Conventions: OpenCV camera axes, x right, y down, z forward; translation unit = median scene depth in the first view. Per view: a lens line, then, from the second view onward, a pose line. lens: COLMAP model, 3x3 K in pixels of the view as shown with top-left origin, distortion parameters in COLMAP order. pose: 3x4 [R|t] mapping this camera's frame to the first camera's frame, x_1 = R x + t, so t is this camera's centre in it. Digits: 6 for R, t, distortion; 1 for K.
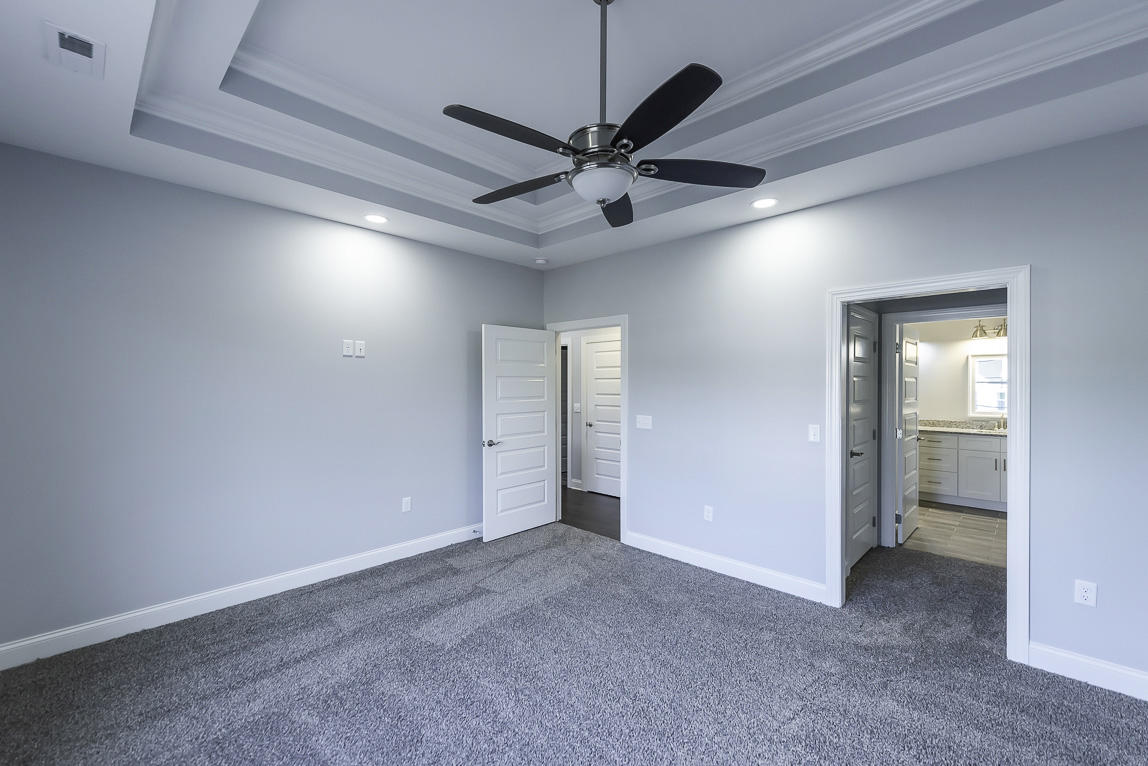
lens RADIAL K [[477.0, 0, 573.1], [0, 477.0, 386.0], [0, 0, 1]] dist [0.000546, 0.000028]
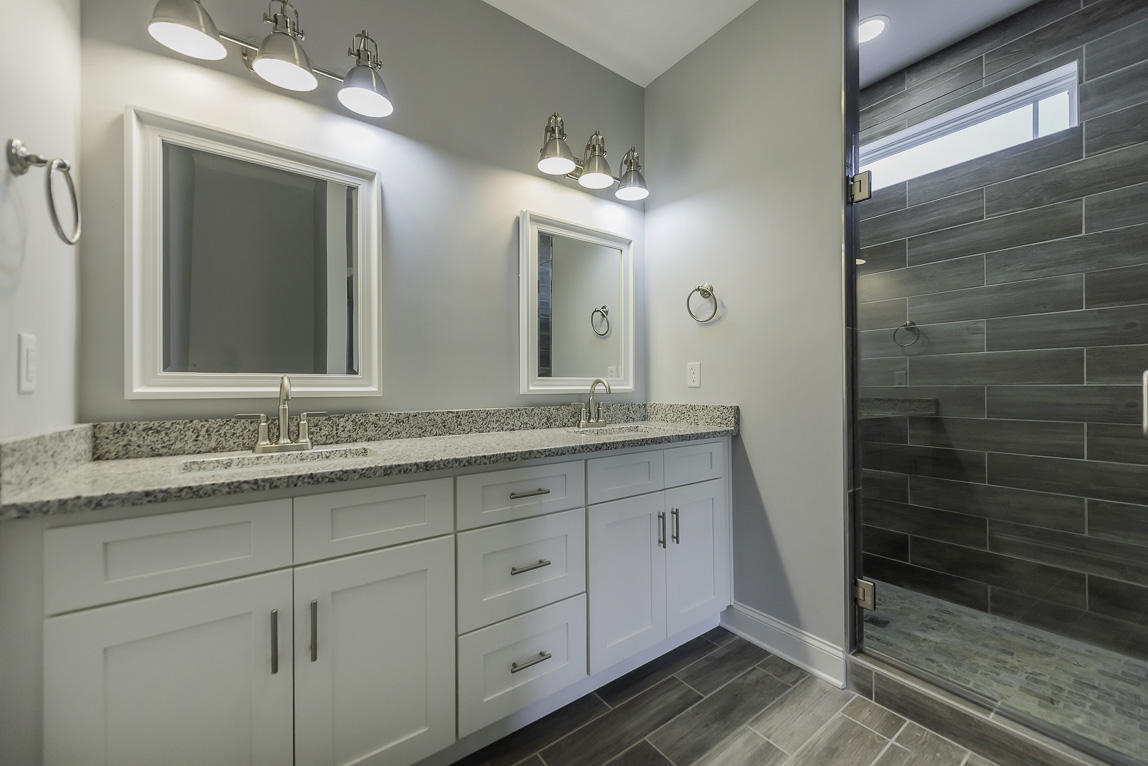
lens RADIAL K [[450.8, 0, 574.3], [0, 450.8, 385.9], [0, 0, 1]] dist [0.003782, 0.000069]
pose [[0.178680, -0.003406, 0.983901, 0.534021], [0.006480, 0.999976, 0.002285, 0.059135], [-0.983886, 0.005967, 0.178698, 0.932356]]
